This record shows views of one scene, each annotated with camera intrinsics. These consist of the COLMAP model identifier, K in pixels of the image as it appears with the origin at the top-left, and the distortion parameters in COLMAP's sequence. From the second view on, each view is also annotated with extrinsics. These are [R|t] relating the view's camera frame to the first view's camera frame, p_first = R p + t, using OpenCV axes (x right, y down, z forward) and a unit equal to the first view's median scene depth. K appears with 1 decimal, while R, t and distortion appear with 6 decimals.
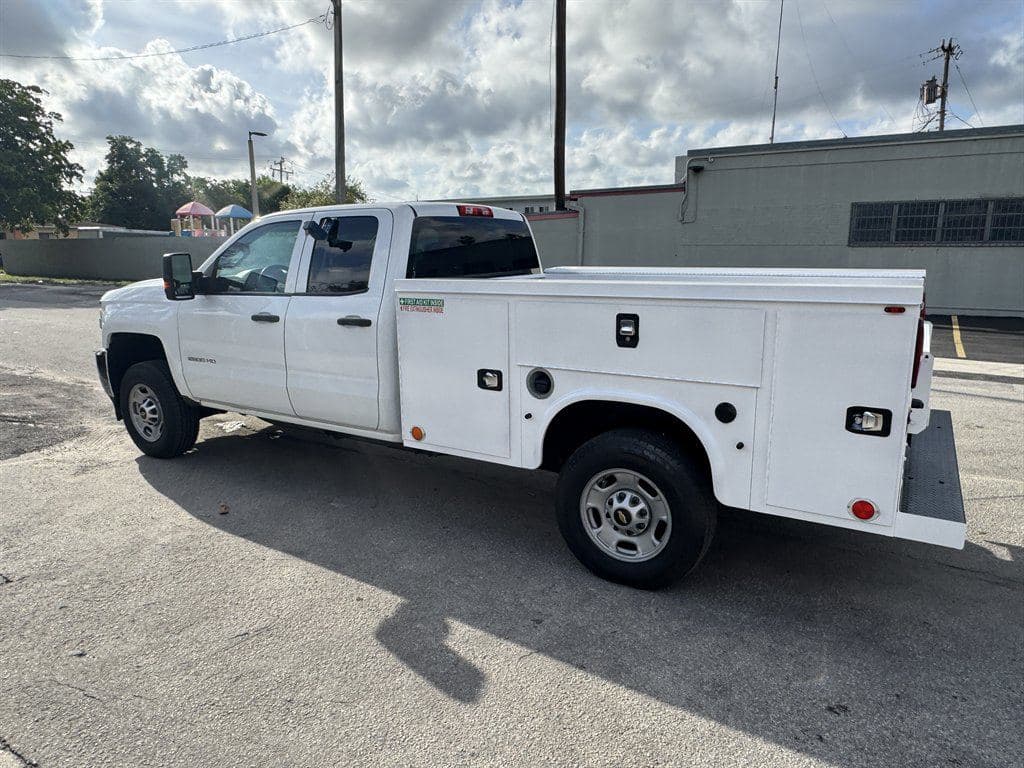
lens RADIAL K [[664.6, 0, 513.7], [0, 664.6, 383.1], [0, 0, 1]] dist [-0.006581, 0.004574]
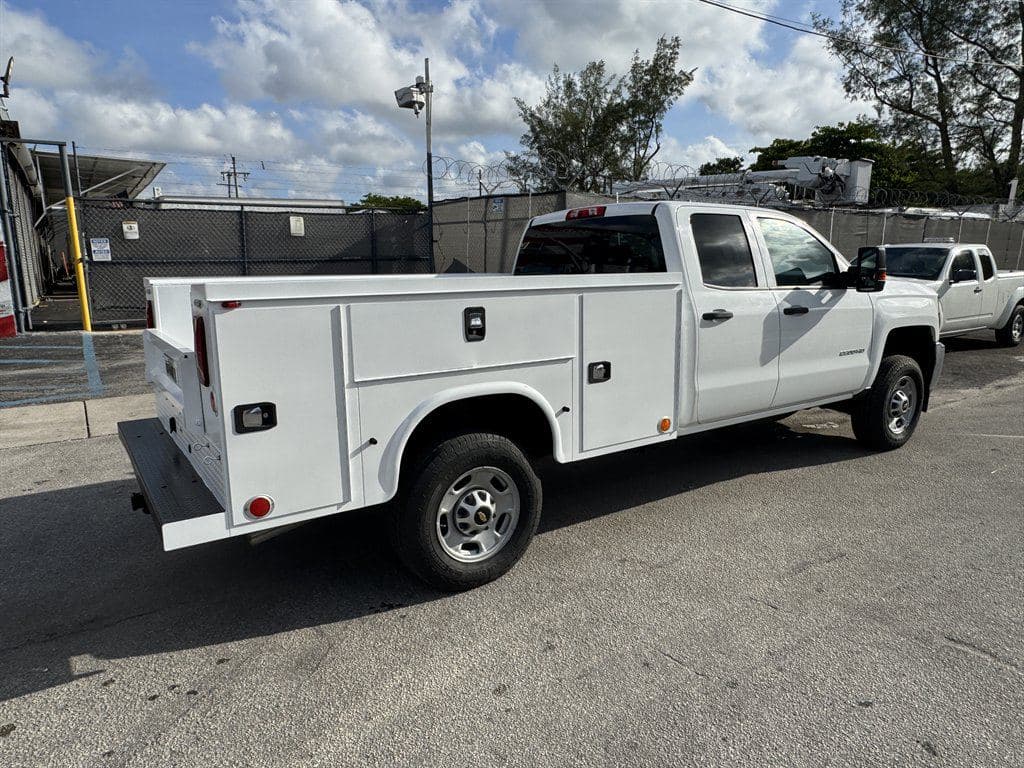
lens RADIAL K [[664.6, 0, 506.7], [0, 664.6, 384.7], [0, 0, 1]] dist [-0.006581, 0.004574]
pose [[-0.414001, 0.175336, -0.893230, 0.427792], [-0.167727, 0.949778, 0.264176, -0.116266], [0.894690, 0.259187, -0.363801, 0.601247]]
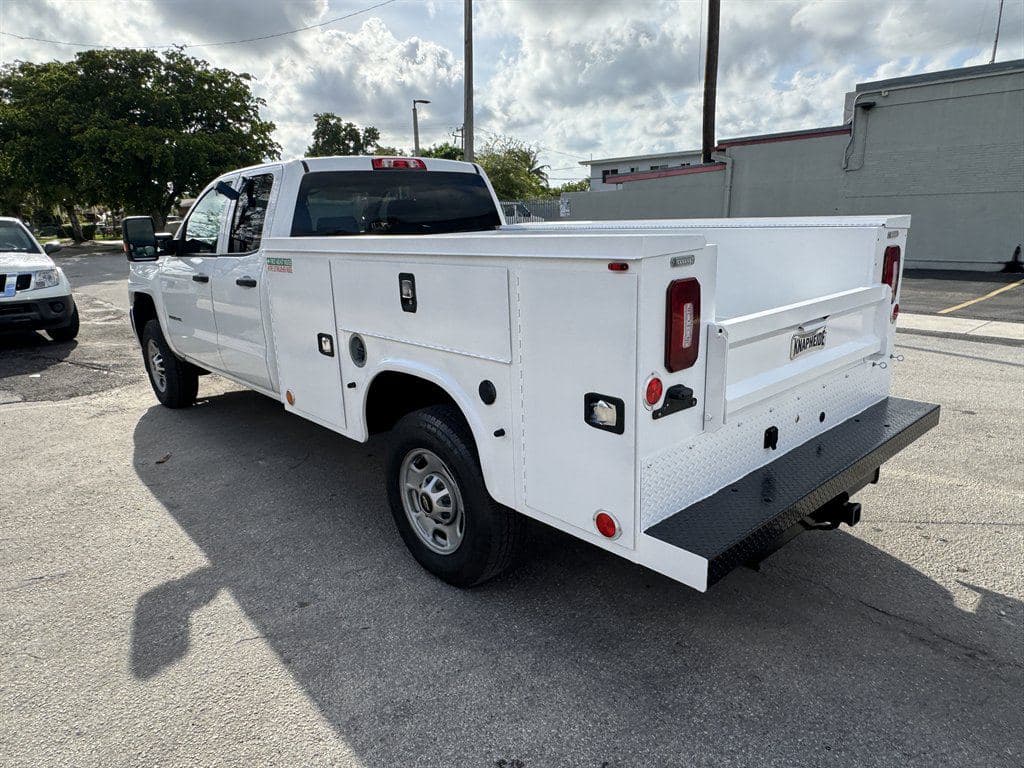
lens RADIAL K [[664.6, 0, 505.7], [0, 664.6, 384.0], [0, 0, 1]] dist [-0.006581, 0.004574]
pose [[0.958355, 0.046663, -0.281742, 0.164683], [-0.030641, 0.997667, 0.061011, -0.005012], [0.283932, -0.049837, 0.957548, 0.059107]]
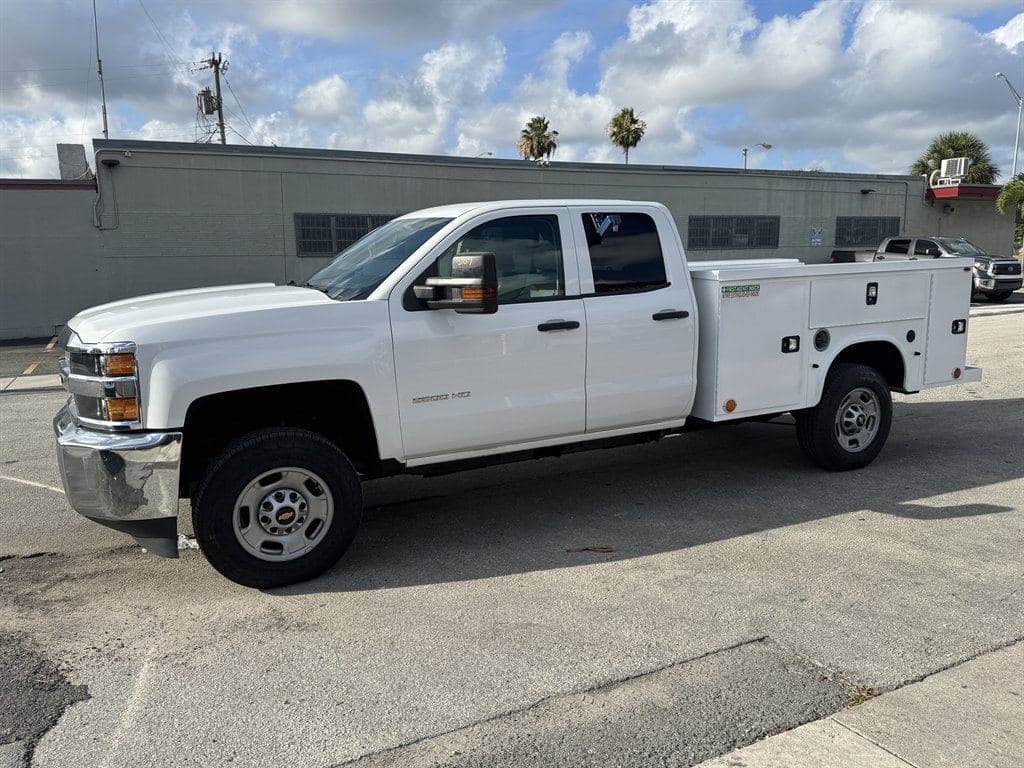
lens RADIAL K [[759.5, 0, 515.0], [0, 759.5, 386.3], [0, 0, 1]] dist [0.049766, -0.065574]
pose [[0.524095, -0.150547, 0.838248, -0.539506], [0.186455, 0.980657, 0.059546, -0.038911], [-0.830998, 0.125088, 0.542028, 0.227260]]
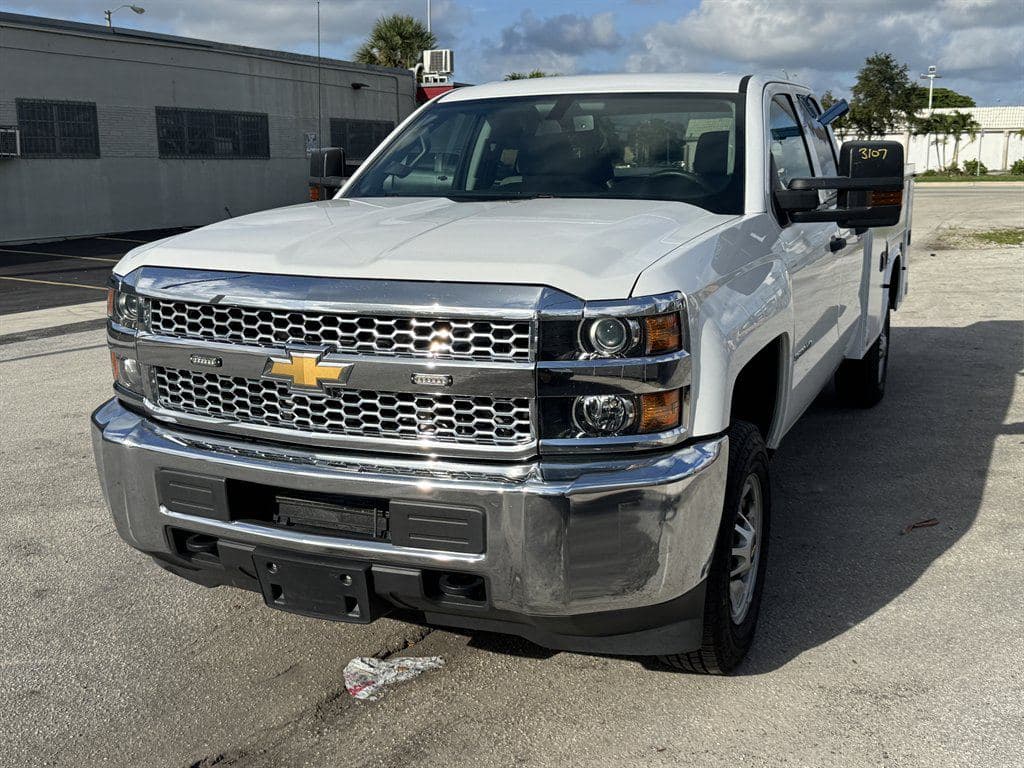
lens RADIAL K [[1084.7, 0, 495.2], [0, 1084.7, 399.2], [0, 0, 1]] dist [0.060127, 0.000000]
pose [[-0.113892, -0.208101, 0.971454, -0.609081], [0.210195, 0.950634, 0.228284, -0.116119], [-0.971003, 0.230195, -0.064528, 0.619876]]
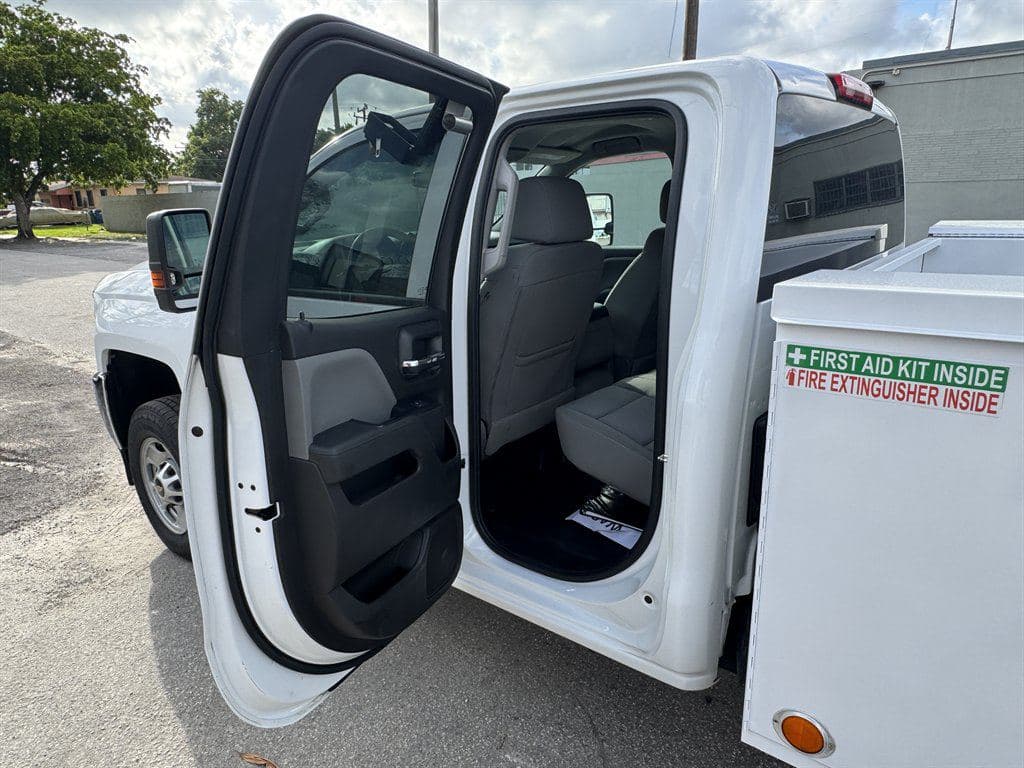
lens RADIAL K [[664.5, 0, 500.4], [0, 664.5, 385.1], [0, 0, 1]] dist [-0.007516, 0.008055]
pose [[0.990580, 0.016362, -0.135954, -0.097077], [-0.005731, 0.996920, 0.078222, -0.048976], [0.136815, -0.076706, 0.987622, 0.249155]]
